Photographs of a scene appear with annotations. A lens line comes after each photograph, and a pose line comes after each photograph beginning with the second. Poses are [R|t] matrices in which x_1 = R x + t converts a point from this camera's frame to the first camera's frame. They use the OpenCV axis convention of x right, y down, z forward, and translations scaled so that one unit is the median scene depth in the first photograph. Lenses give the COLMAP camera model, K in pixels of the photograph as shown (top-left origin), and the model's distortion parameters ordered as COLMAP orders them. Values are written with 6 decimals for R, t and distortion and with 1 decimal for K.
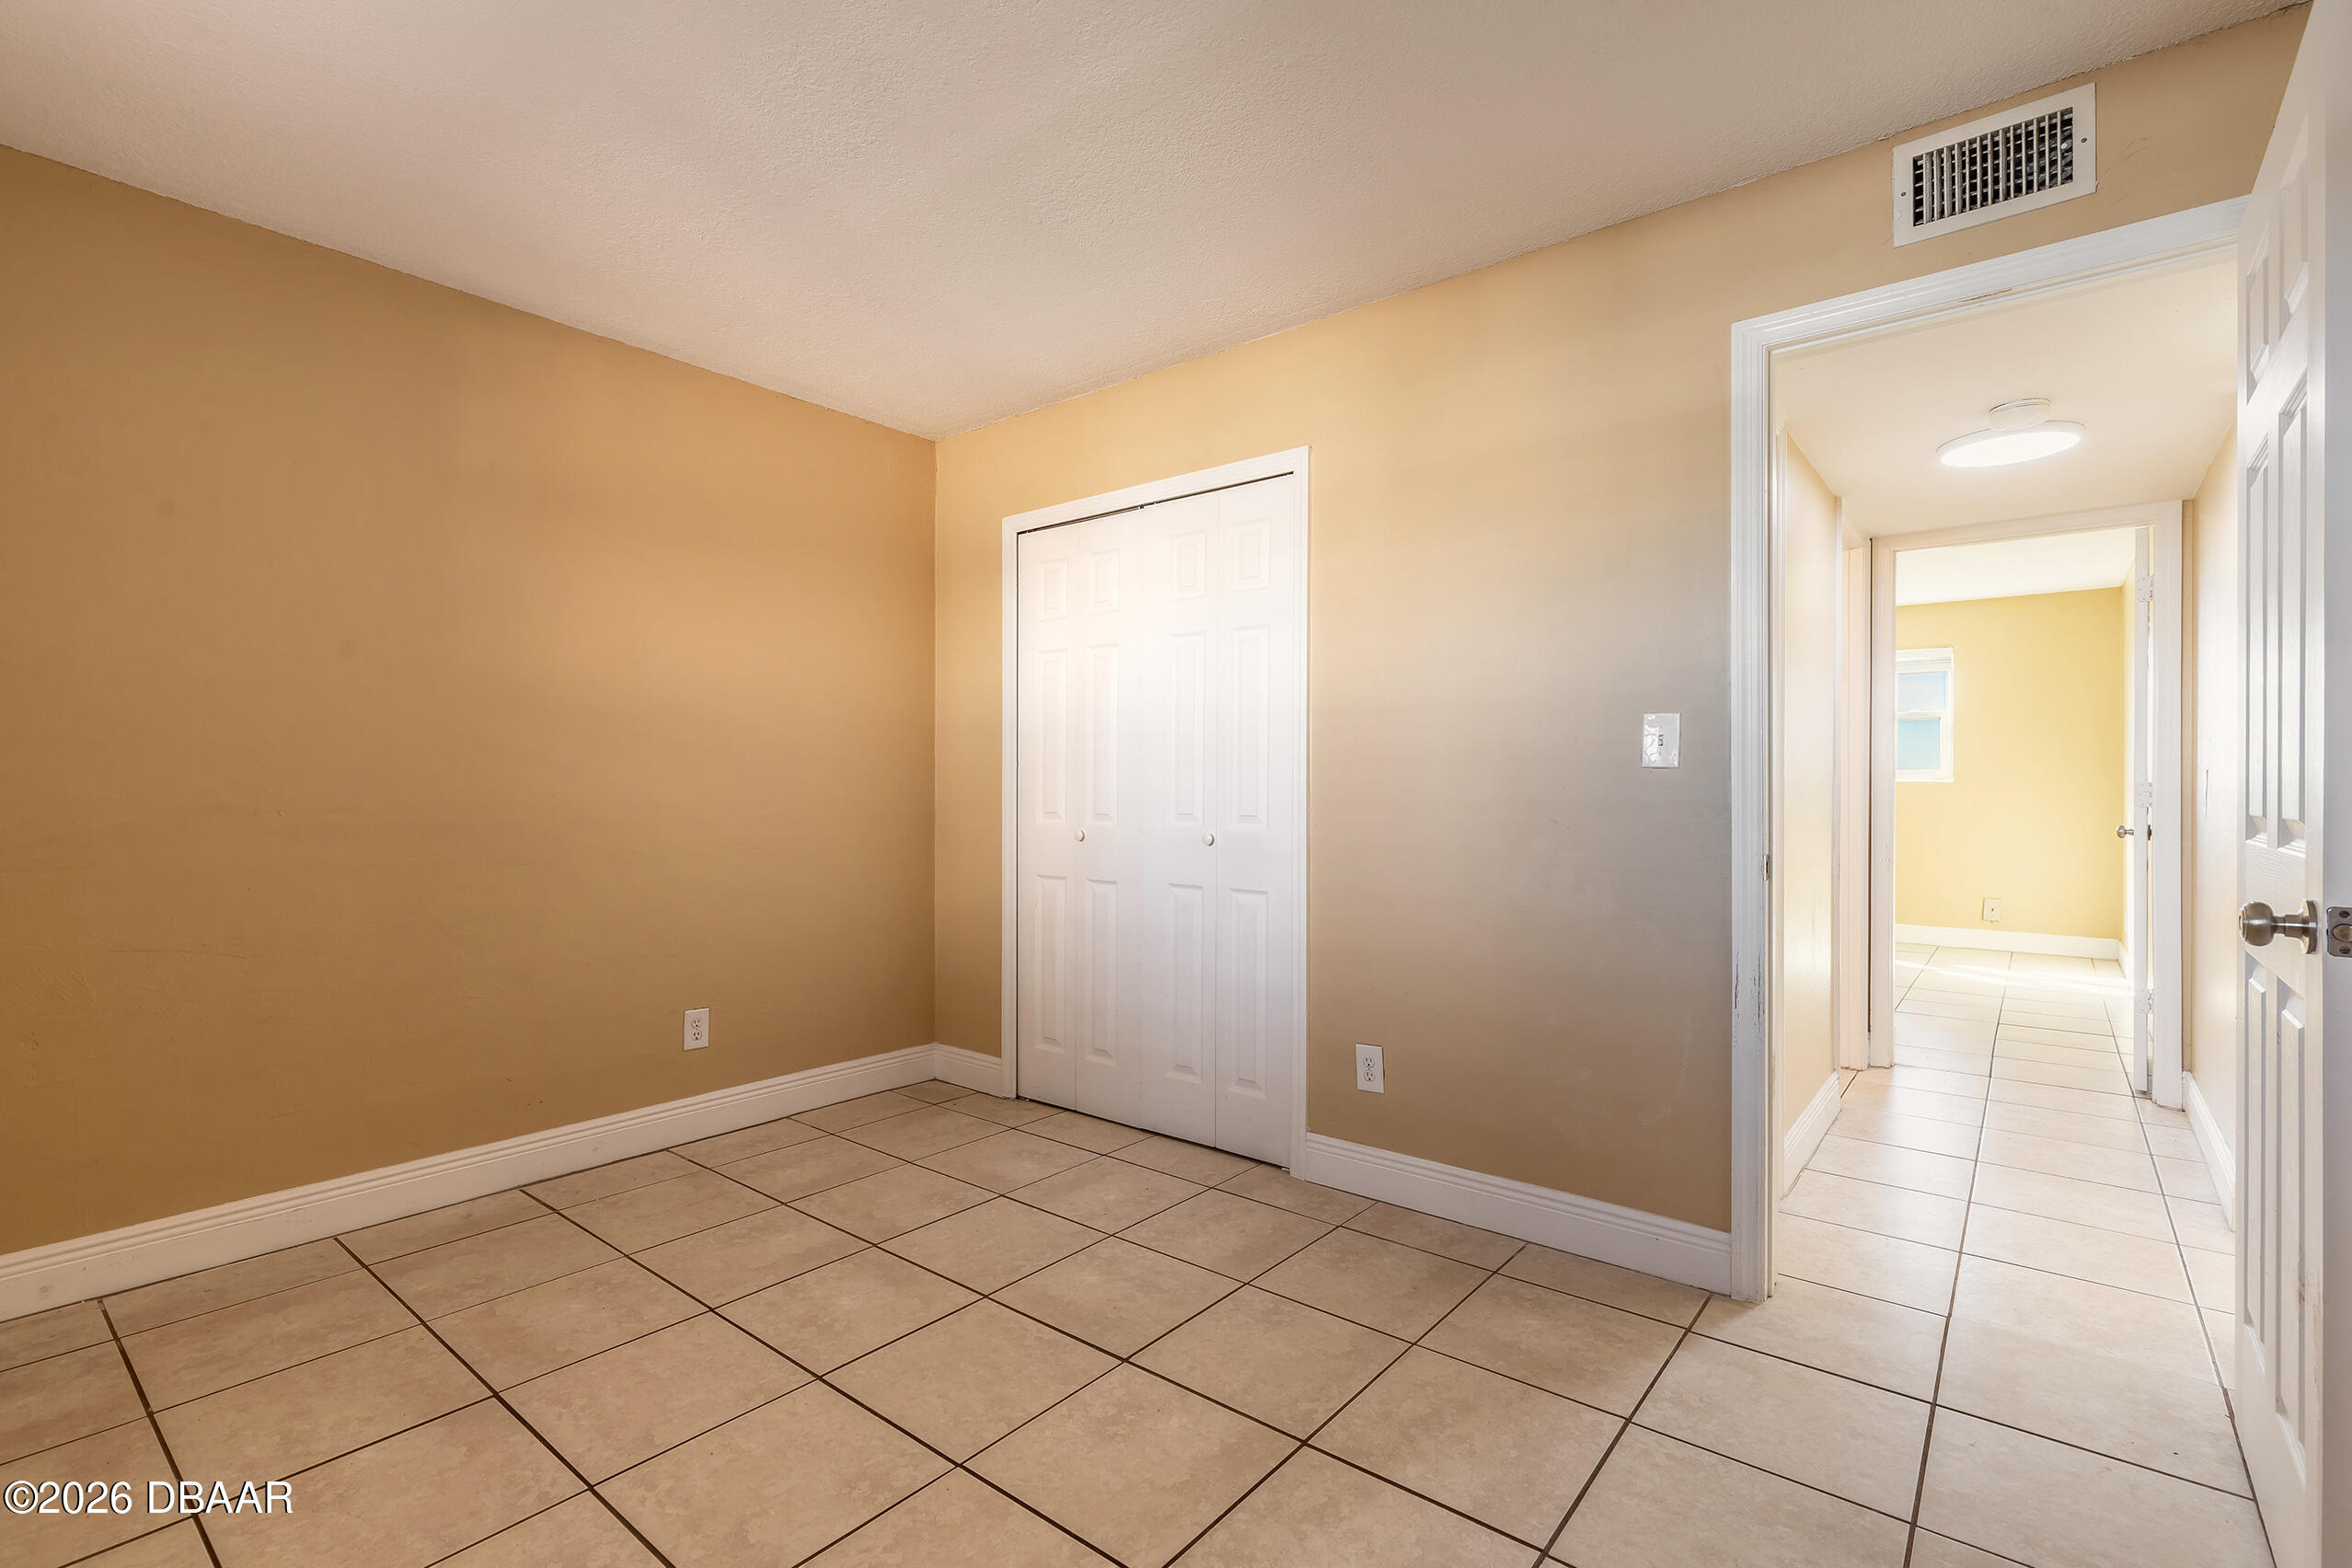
lens RADIAL K [[1064.5, 0, 1165.4], [0, 1064.5, 785.4], [0, 0, 1]] dist [0.005700, -0.001037]
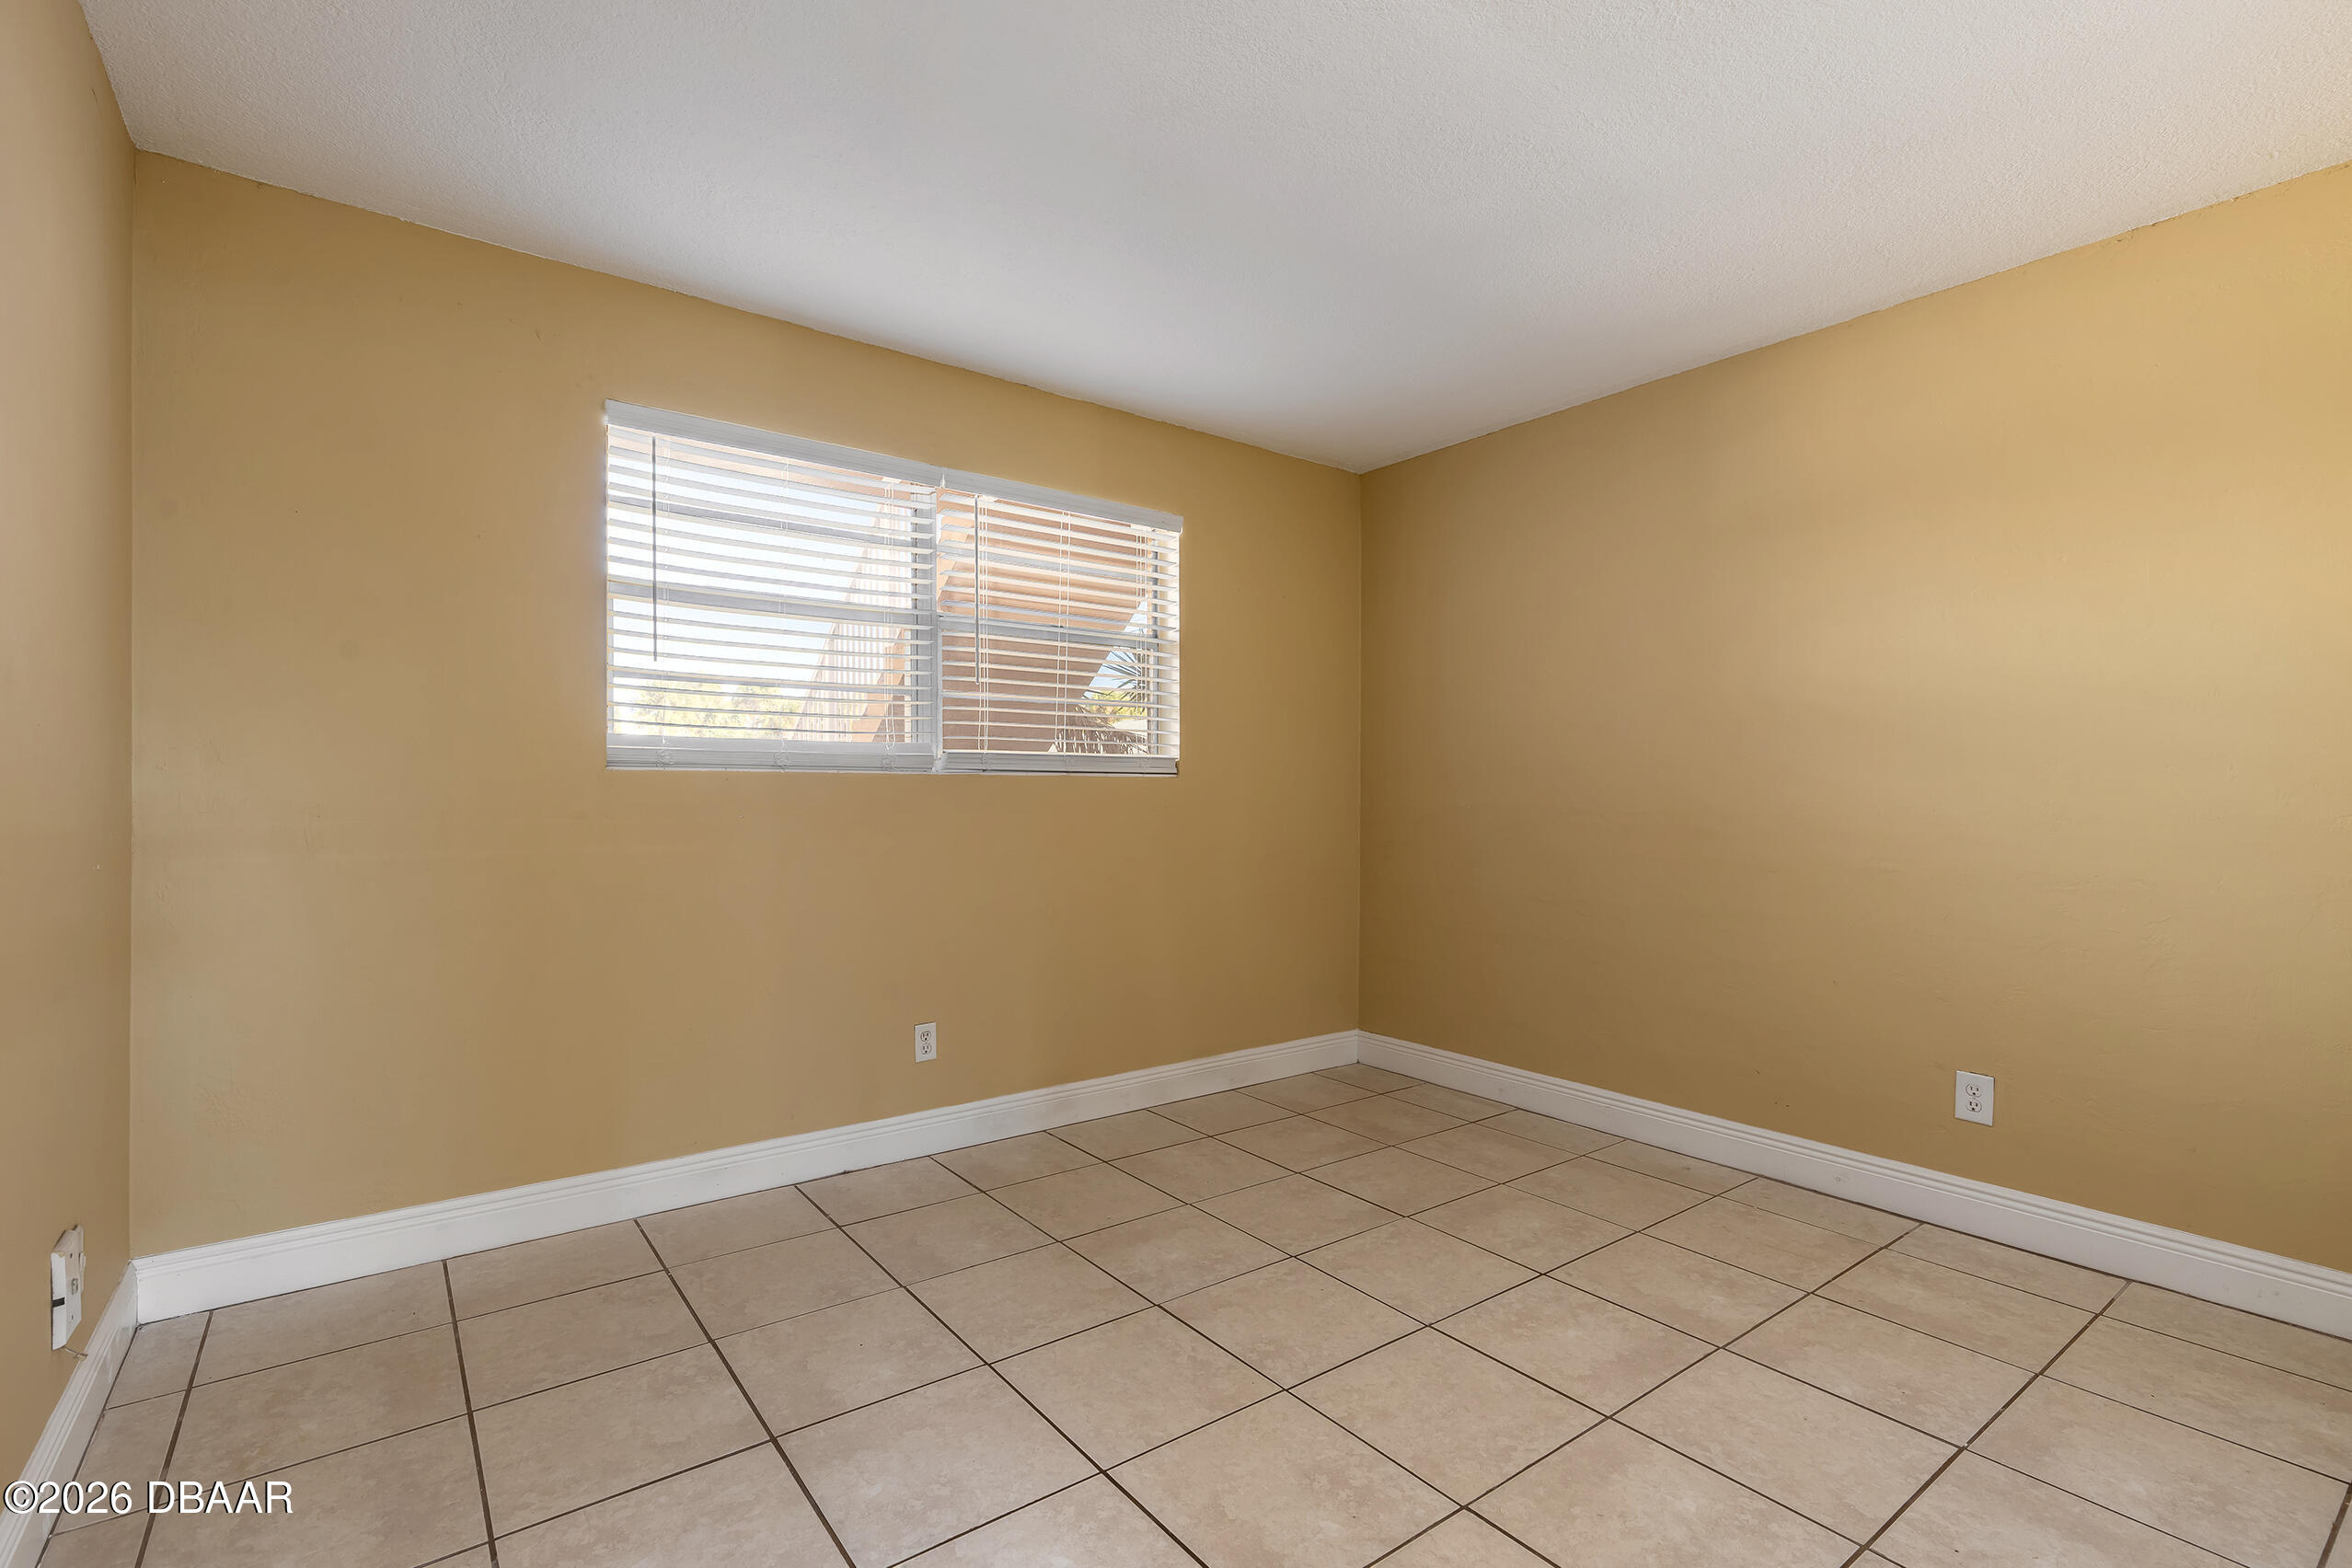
lens RADIAL K [[1064.5, 0, 1165.4], [0, 1064.5, 785.4], [0, 0, 1]] dist [0.005700, -0.001037]
pose [[-0.232823, -0.009263, -0.972475, 0.588497], [-0.008483, 0.999936, -0.007494, 0.004786], [0.972482, 0.006505, -0.232887, 0.712465]]
